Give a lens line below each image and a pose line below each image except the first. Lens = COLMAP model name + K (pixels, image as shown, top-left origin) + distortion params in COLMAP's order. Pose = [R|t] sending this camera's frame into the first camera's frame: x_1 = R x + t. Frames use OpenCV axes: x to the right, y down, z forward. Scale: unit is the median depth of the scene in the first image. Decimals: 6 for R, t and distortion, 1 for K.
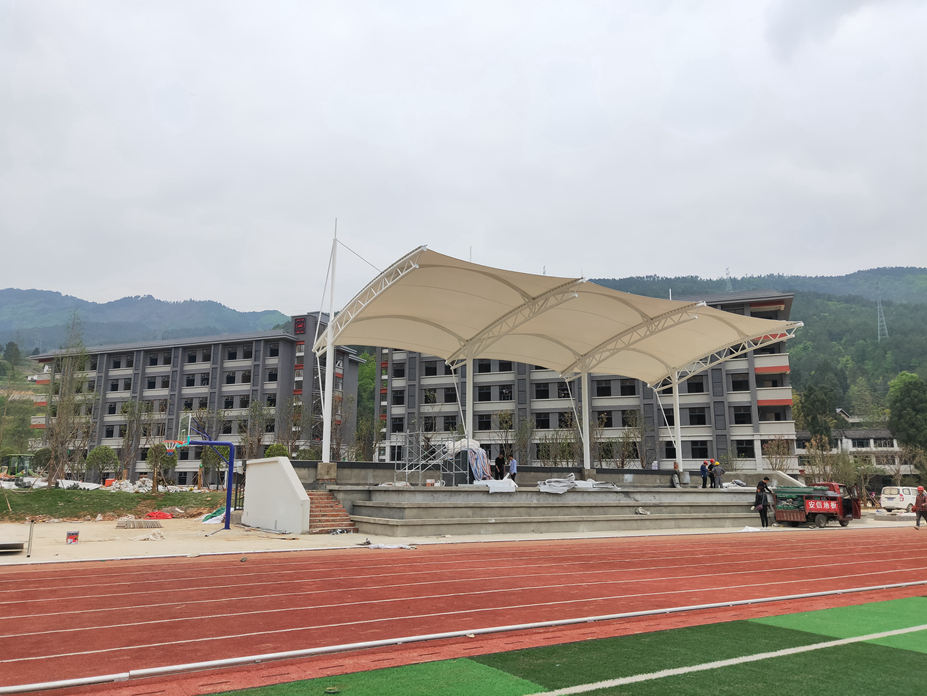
lens RADIAL K [[707.9, 0, 463.5], [0, 707.9, 348.0], [0, 0, 1]] dist [0.037233, 0.001939]
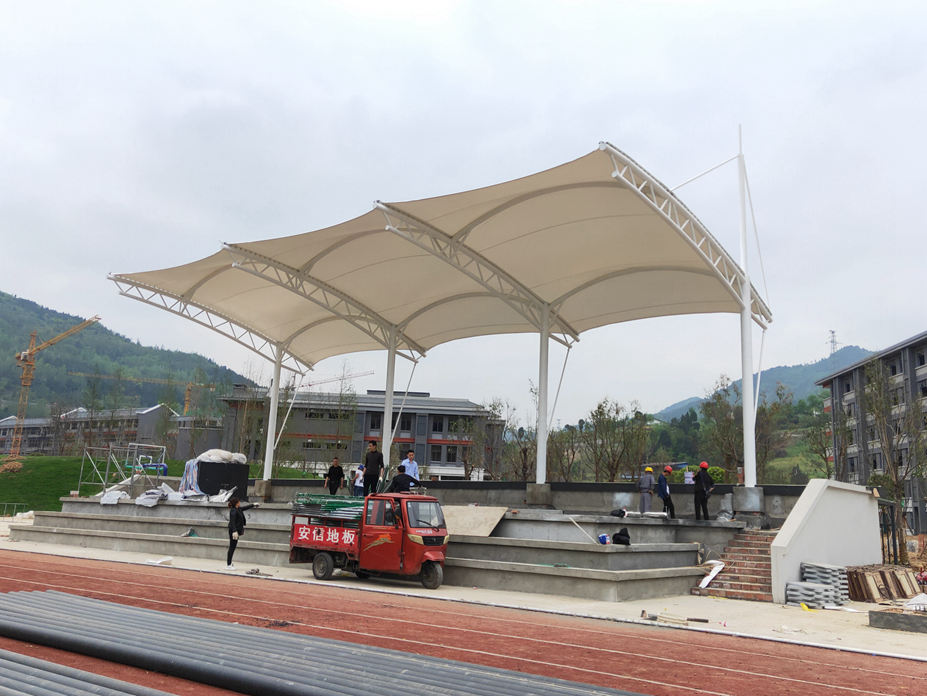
lens RADIAL K [[868.8, 0, 499.4], [0, 868.8, 316.8], [0, 0, 1]] dist [0.037348, 0.008509]
pose [[0.344702, -0.198254, -0.917538, 0.848643], [0.144305, 0.977016, -0.156893, 0.134535], [0.927554, -0.078324, 0.365389, 0.662859]]
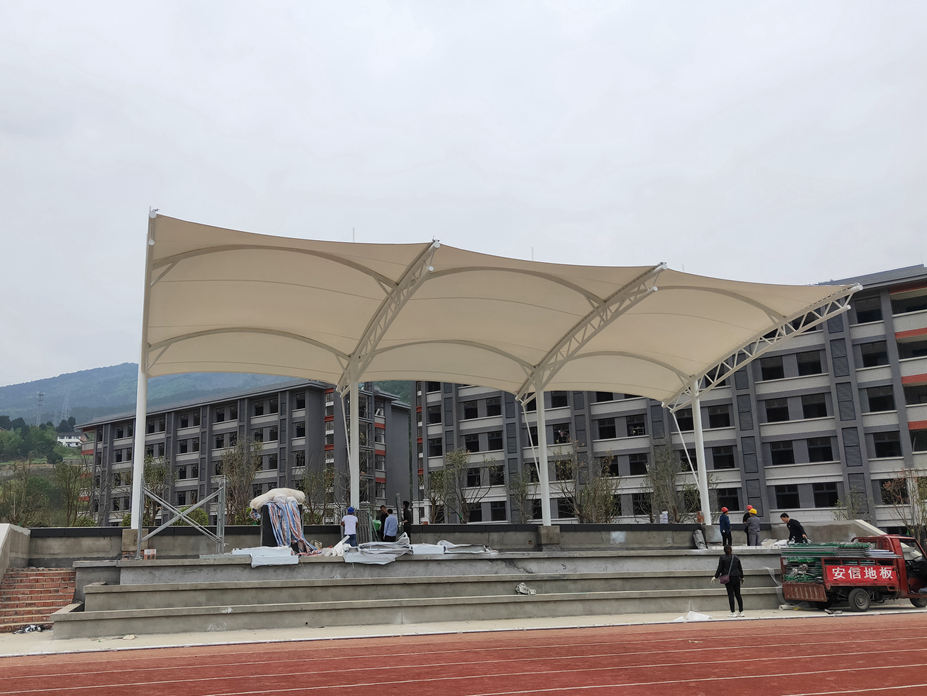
lens RADIAL K [[797.4, 0, 403.8], [0, 797.4, 390.8], [0, 0, 1]] dist [0.038708, -0.007972]
pose [[0.969319, -0.071870, -0.235064, 0.220870], [0.069969, 0.997414, -0.016430, 0.037828], [0.235637, -0.000522, 0.971841, 0.186004]]
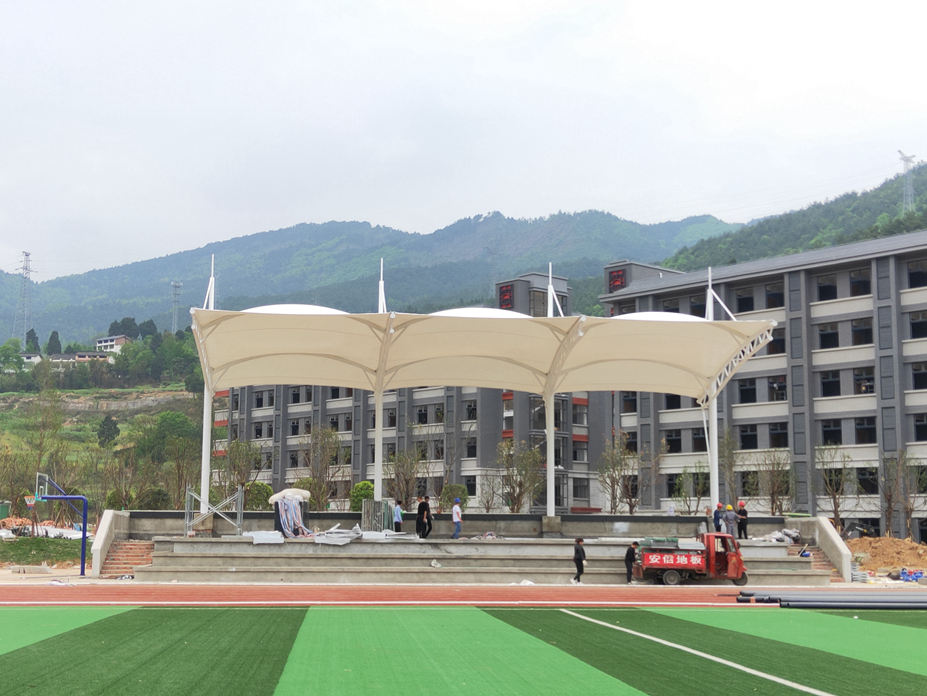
lens RADIAL K [[1345.1, 0, 463.5], [0, 1345.1, 348.0], [0, 0, 1]] dist [0.067747, -0.181358]
pose [[0.893727, -0.059271, -0.444678, 0.735833], [0.082962, 0.995973, 0.033987, -0.075101], [0.440872, -0.067267, 0.895046, -0.374736]]
